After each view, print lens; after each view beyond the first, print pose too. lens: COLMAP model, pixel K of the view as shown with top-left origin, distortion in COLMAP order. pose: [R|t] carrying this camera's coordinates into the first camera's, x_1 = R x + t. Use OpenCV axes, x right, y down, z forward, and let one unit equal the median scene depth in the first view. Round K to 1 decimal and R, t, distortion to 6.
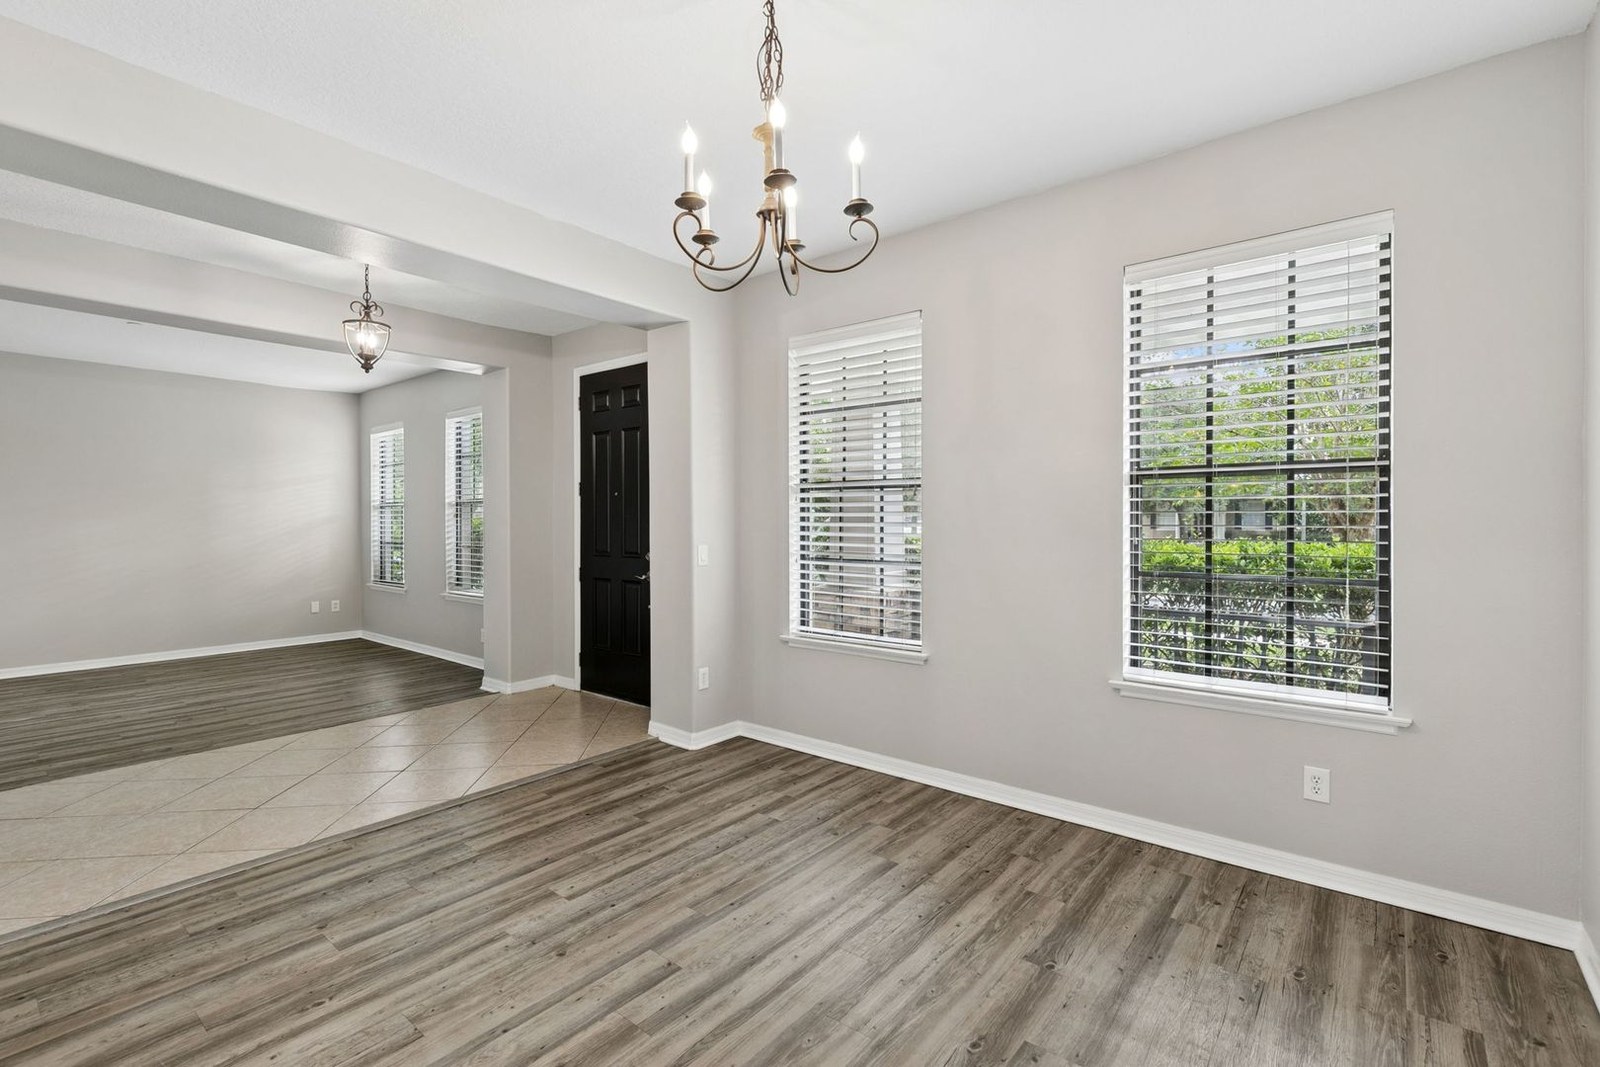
lens RADIAL K [[718.3, 0, 819.7], [0, 718.3, 531.8], [0, 0, 1]] dist [0.007087, -0.000803]
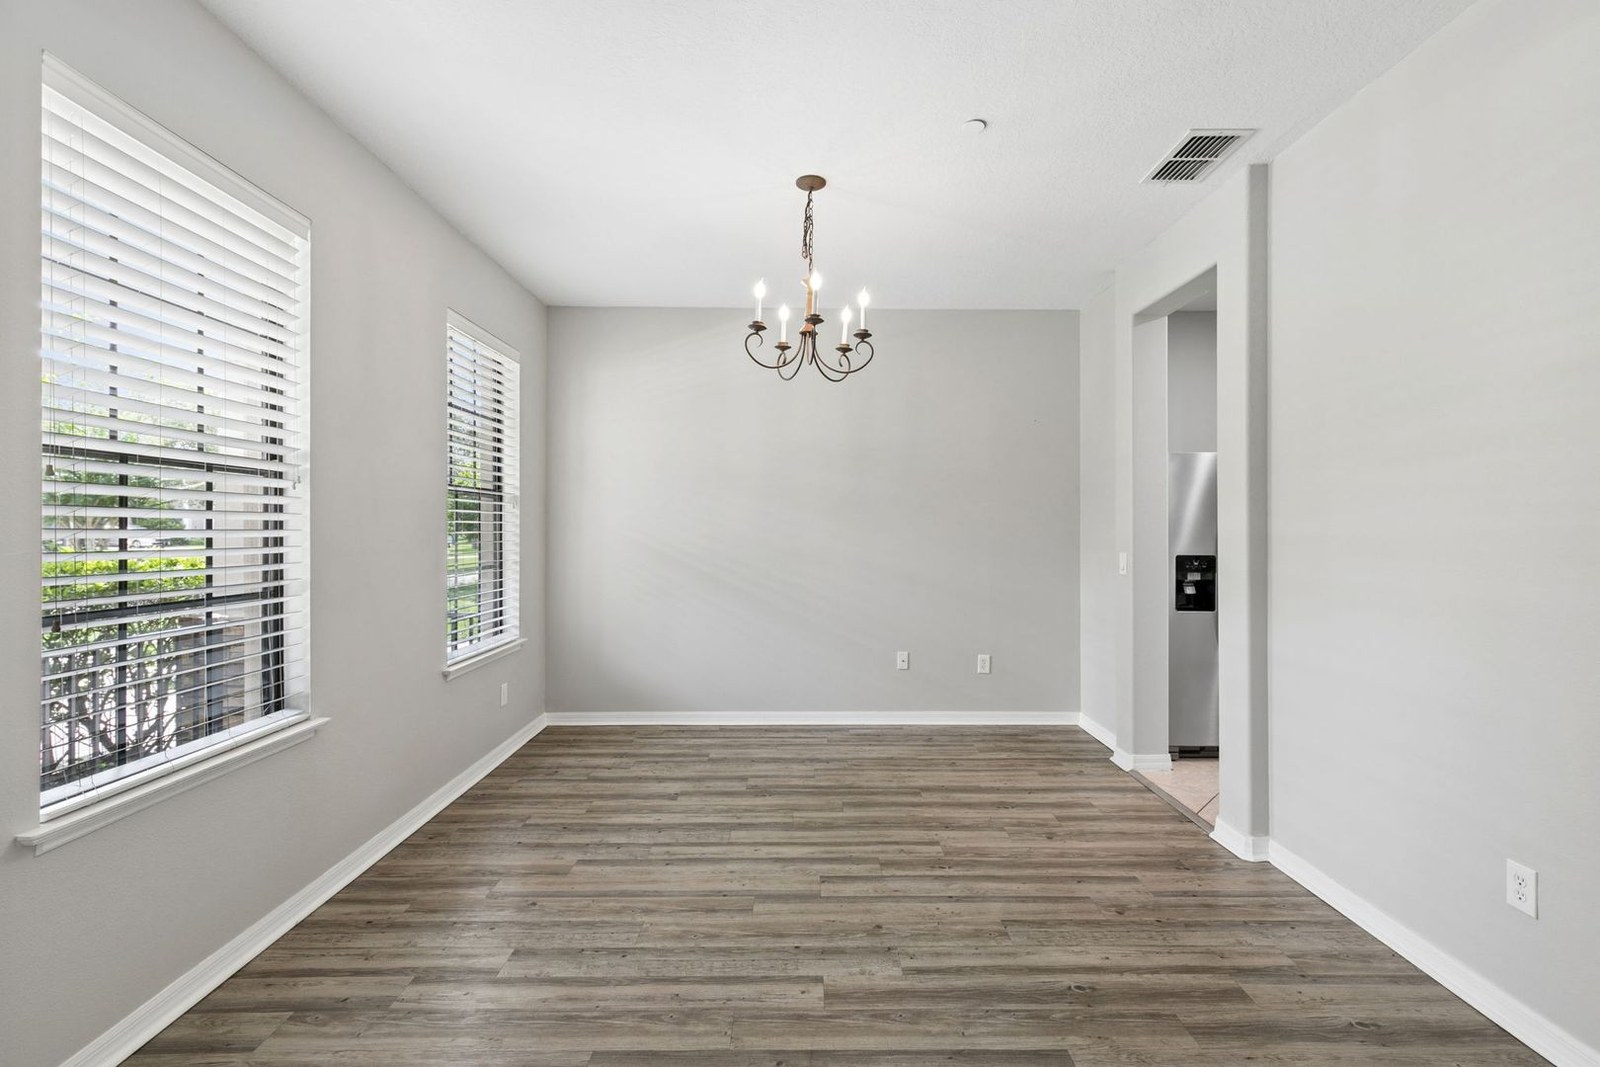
lens RADIAL K [[718.3, 0, 802.0], [0, 718.3, 522.9], [0, 0, 1]] dist [0.007087, -0.000803]
pose [[-0.622493, 0.008292, 0.782581, -0.892507], [0.015818, 0.999873, 0.001988, -0.015345], [-0.782465, 0.013616, -0.622545, 1.378148]]
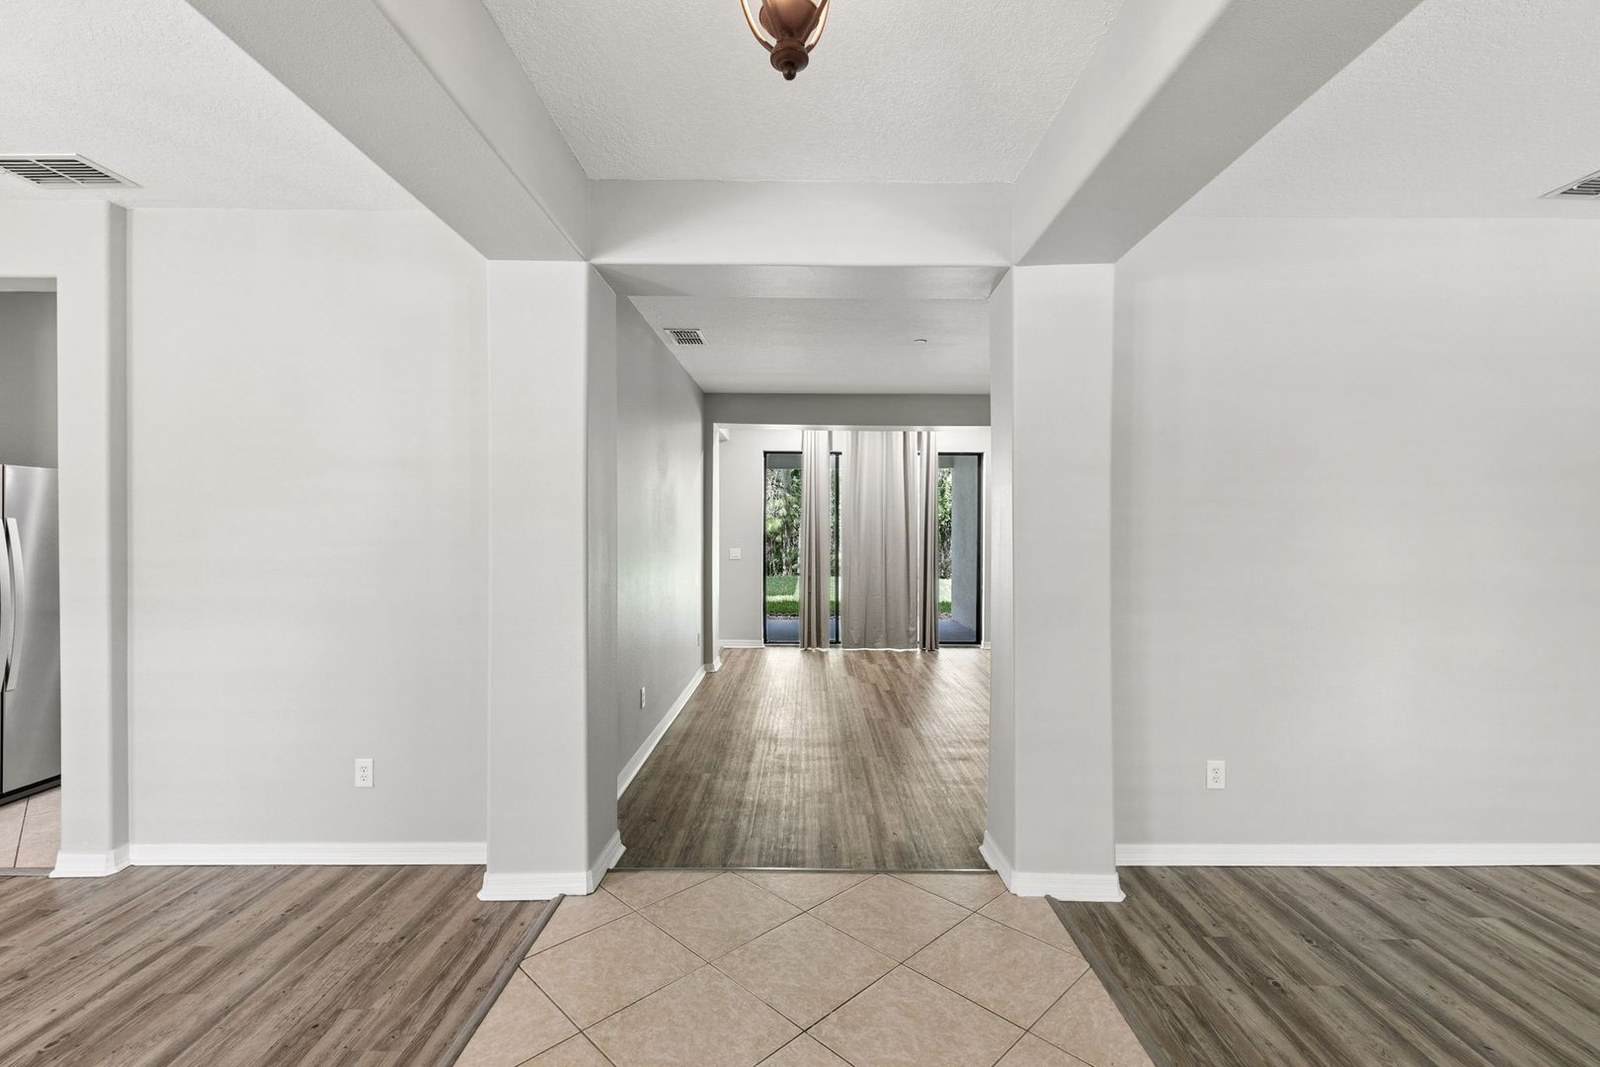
lens RADIAL K [[718.3, 0, 815.2], [0, 718.3, 528.9], [0, 0, 1]] dist [0.007087, -0.000803]
pose [[-0.785357, 0.004221, -0.619028, -0.641566], [-0.010052, 0.999758, 0.019569, -0.064313], [0.618961, 0.021591, -0.785125, 1.719207]]
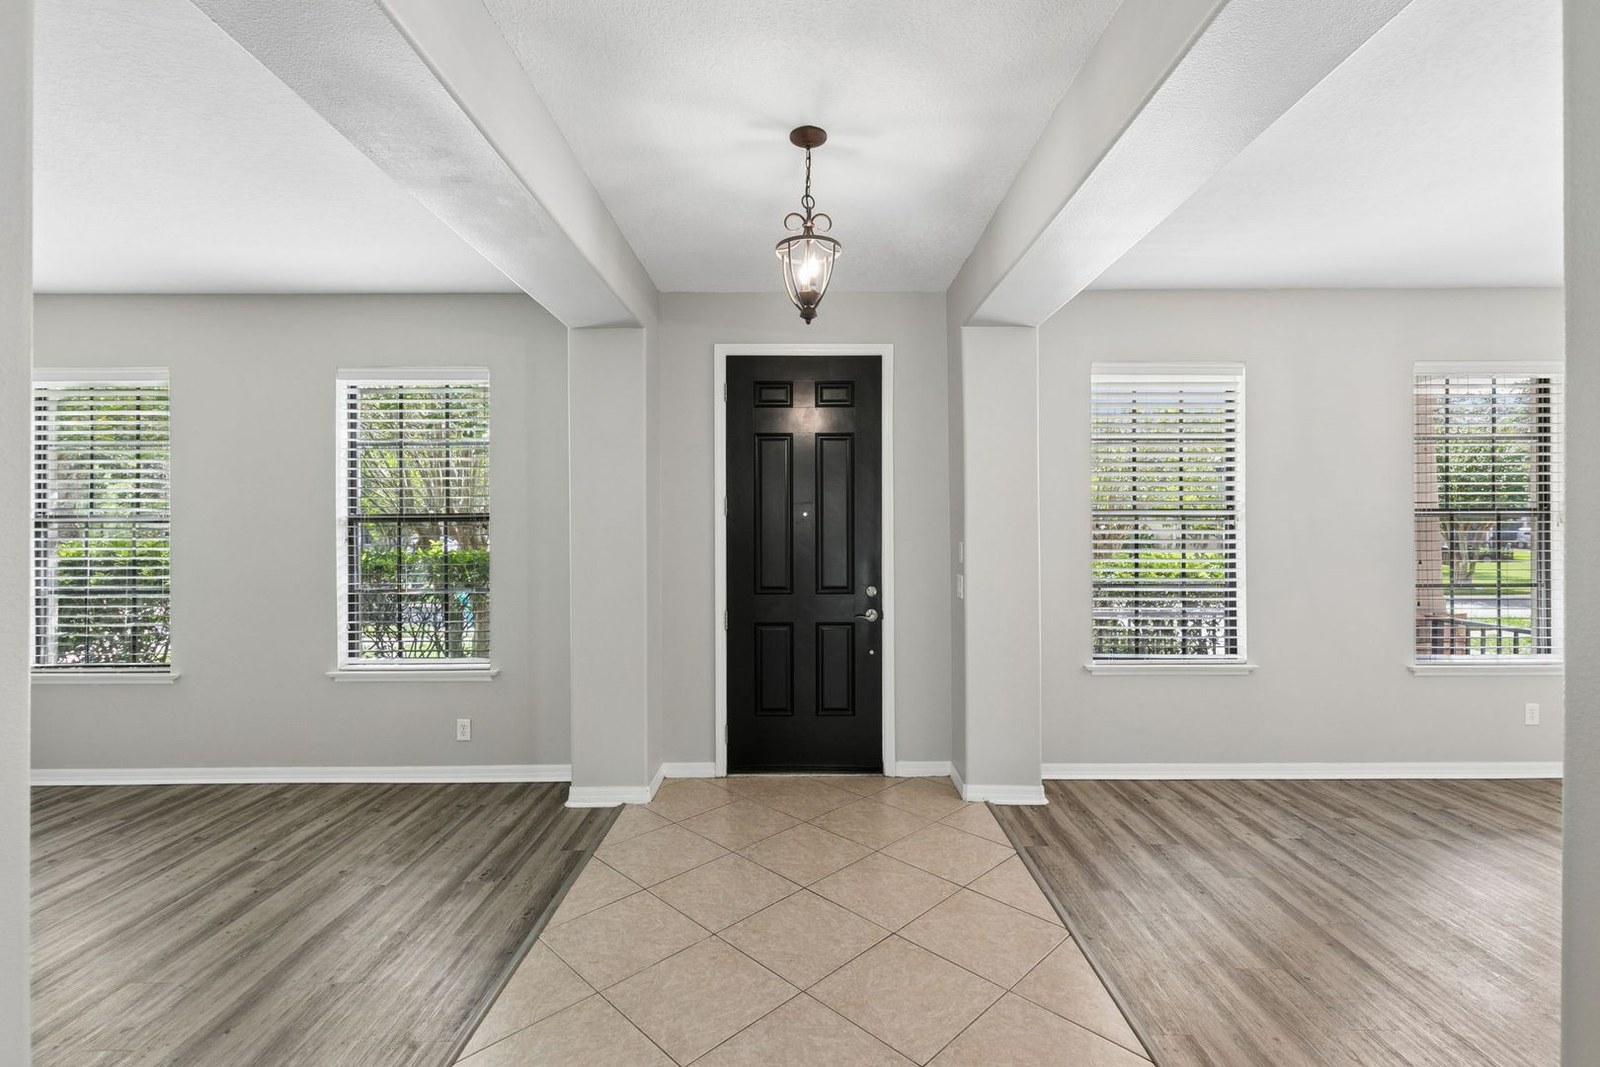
lens RADIAL K [[718.3, 0, 811.6], [0, 718.3, 532.1], [0, 0, 1]] dist [0.007087, -0.000803]
pose [[0.778023, -0.001560, 0.628234, -1.431038], [0.012581, 0.999835, -0.013097, -0.041694], [-0.628110, 0.018094, 0.777914, 0.709029]]
